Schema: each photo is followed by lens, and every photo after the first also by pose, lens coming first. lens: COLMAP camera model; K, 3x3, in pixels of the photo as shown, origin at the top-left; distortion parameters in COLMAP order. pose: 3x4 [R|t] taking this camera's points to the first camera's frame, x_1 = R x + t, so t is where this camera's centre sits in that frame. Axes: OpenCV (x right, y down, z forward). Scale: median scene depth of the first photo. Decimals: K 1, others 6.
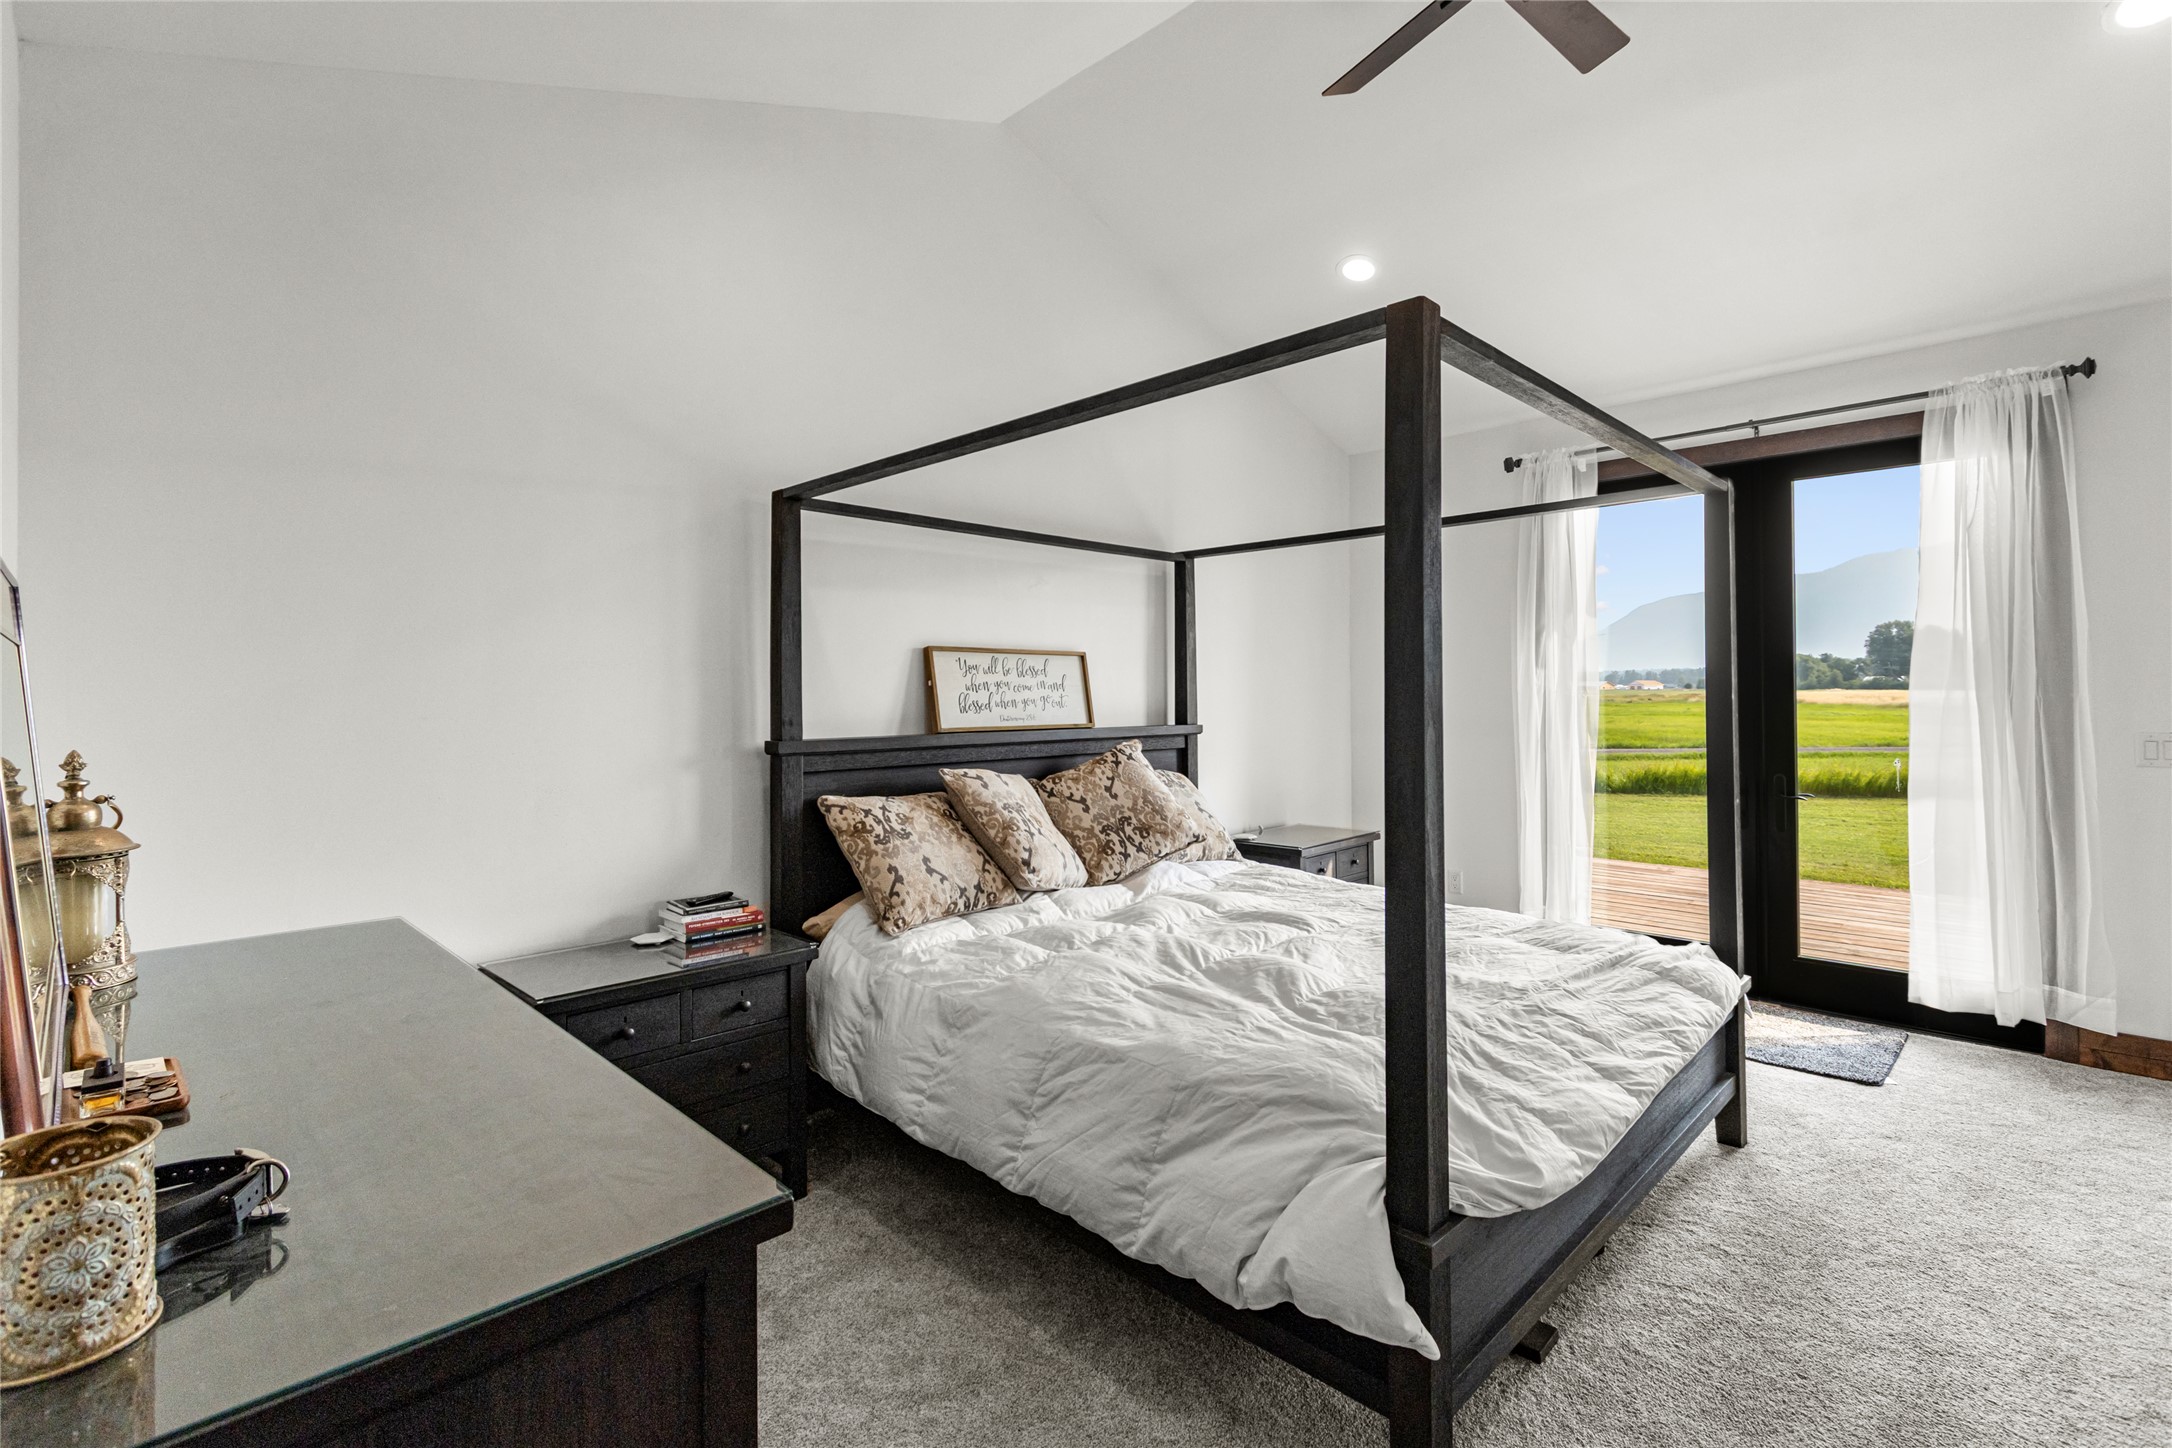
lens RADIAL K [[1011.4, 0, 1081.7], [0, 1011.4, 685.3], [0, 0, 1]] dist [0.010717, -0.004313]
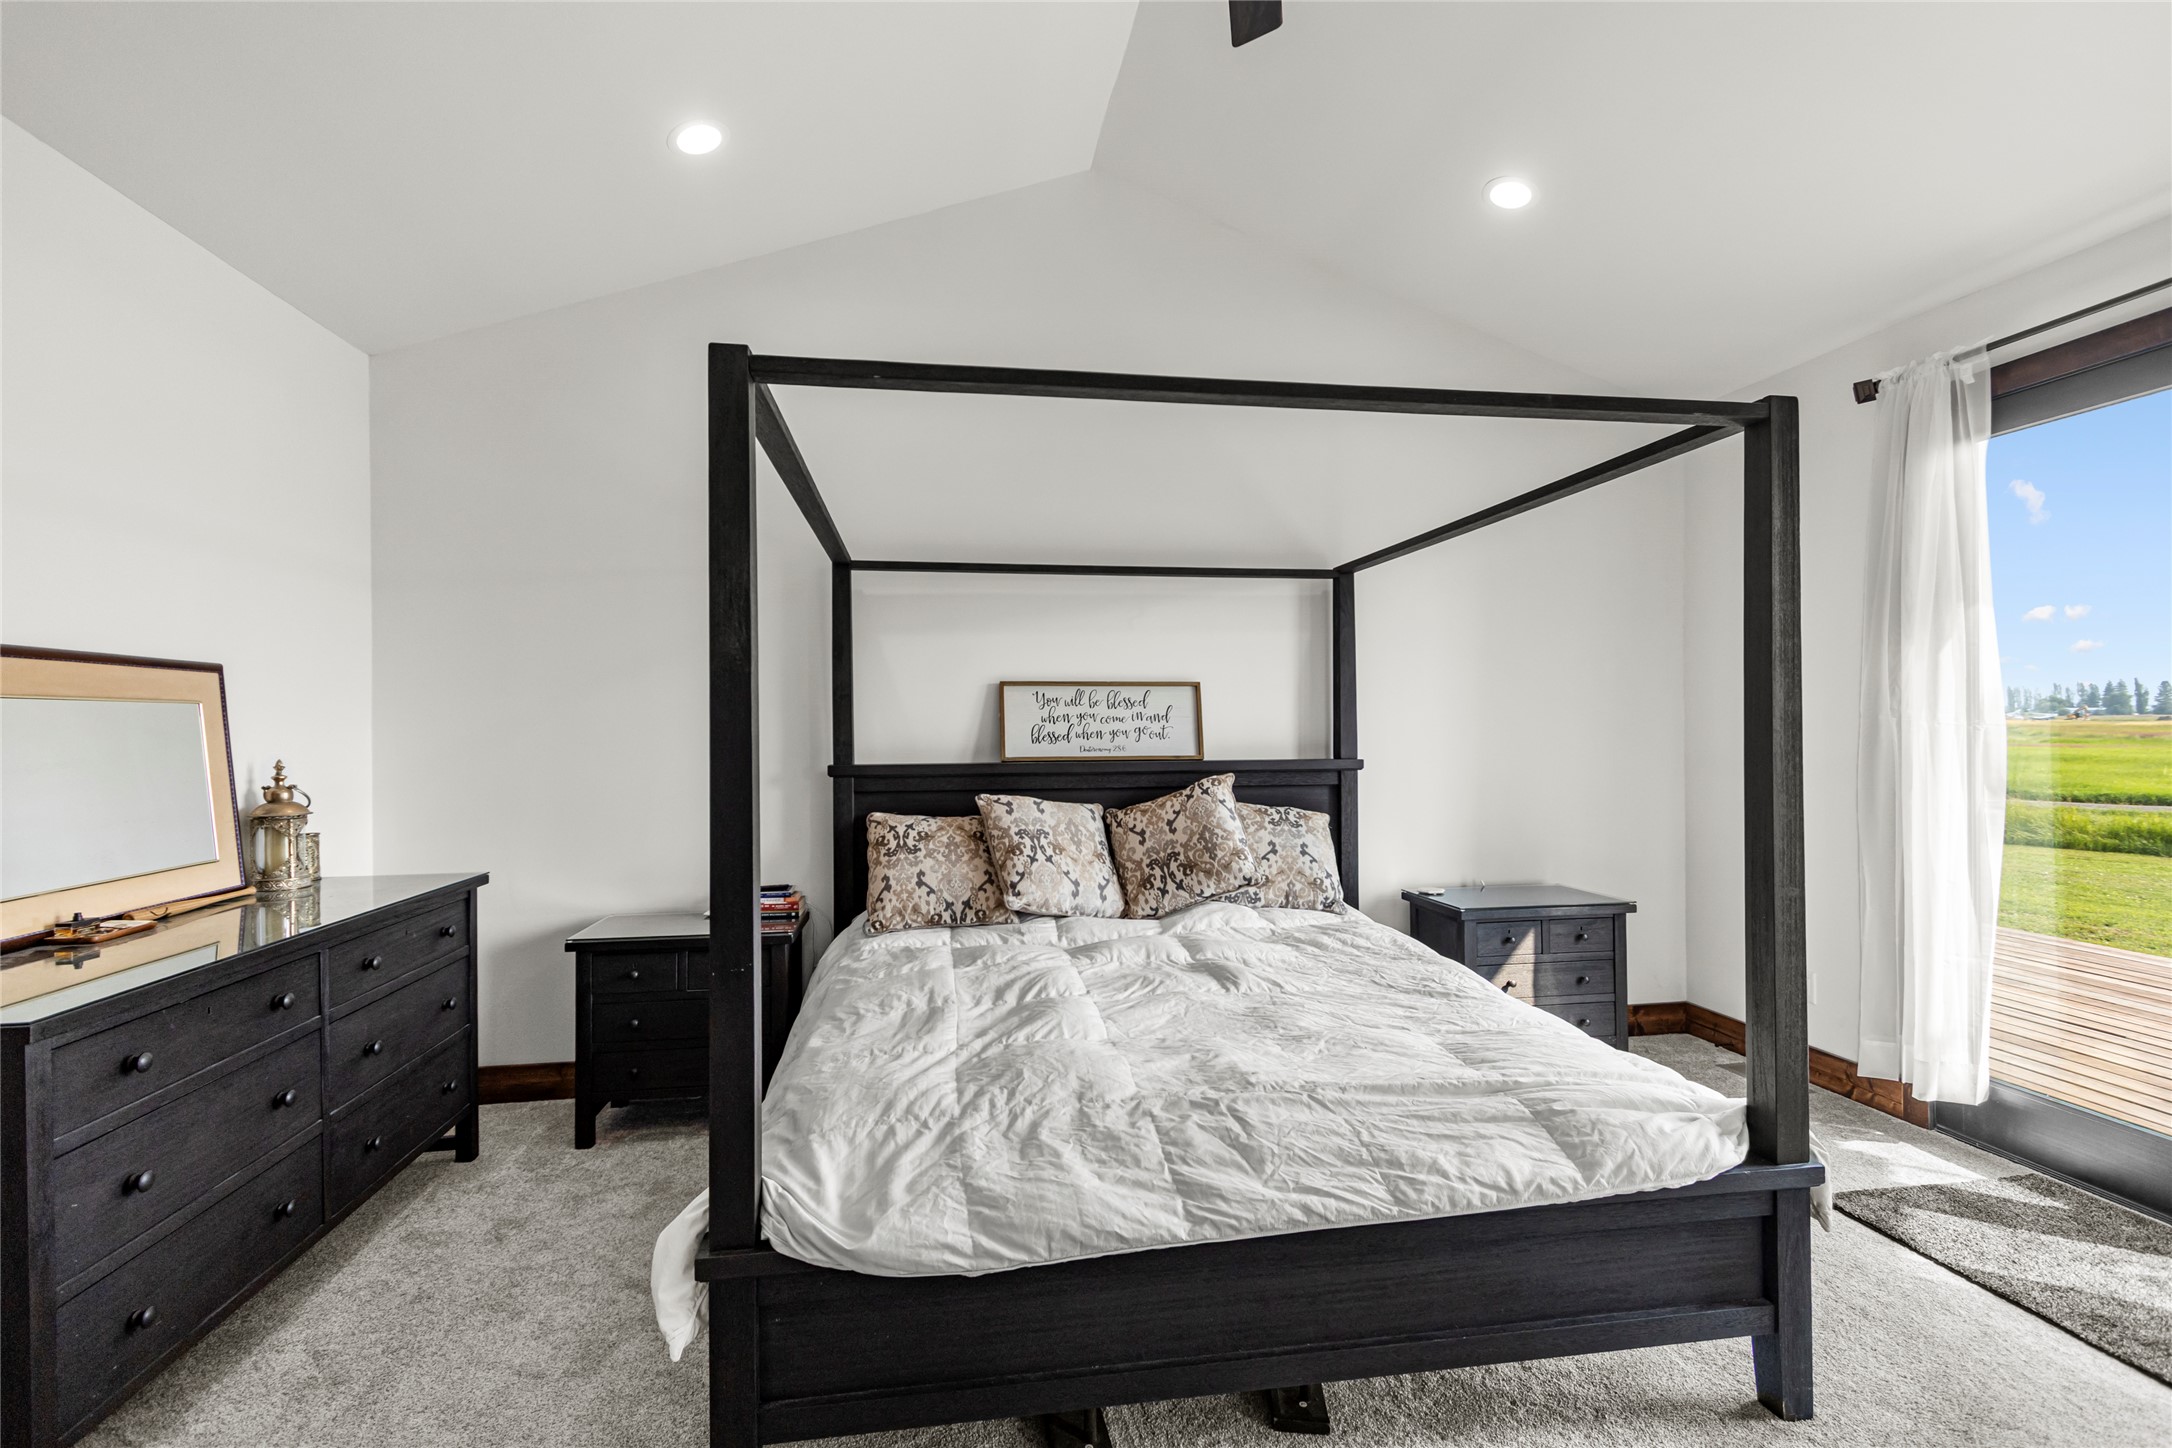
lens RADIAL K [[1011.4, 0, 1083.4], [0, 1011.4, 723.2], [0, 0, 1]] dist [0.010717, -0.004313]
pose [[0.805376, -0.000850, -0.592764, 0.554792], [0.007132, 0.999940, 0.008257, -0.002367], [0.592722, -0.010878, 0.805334, 0.171409]]
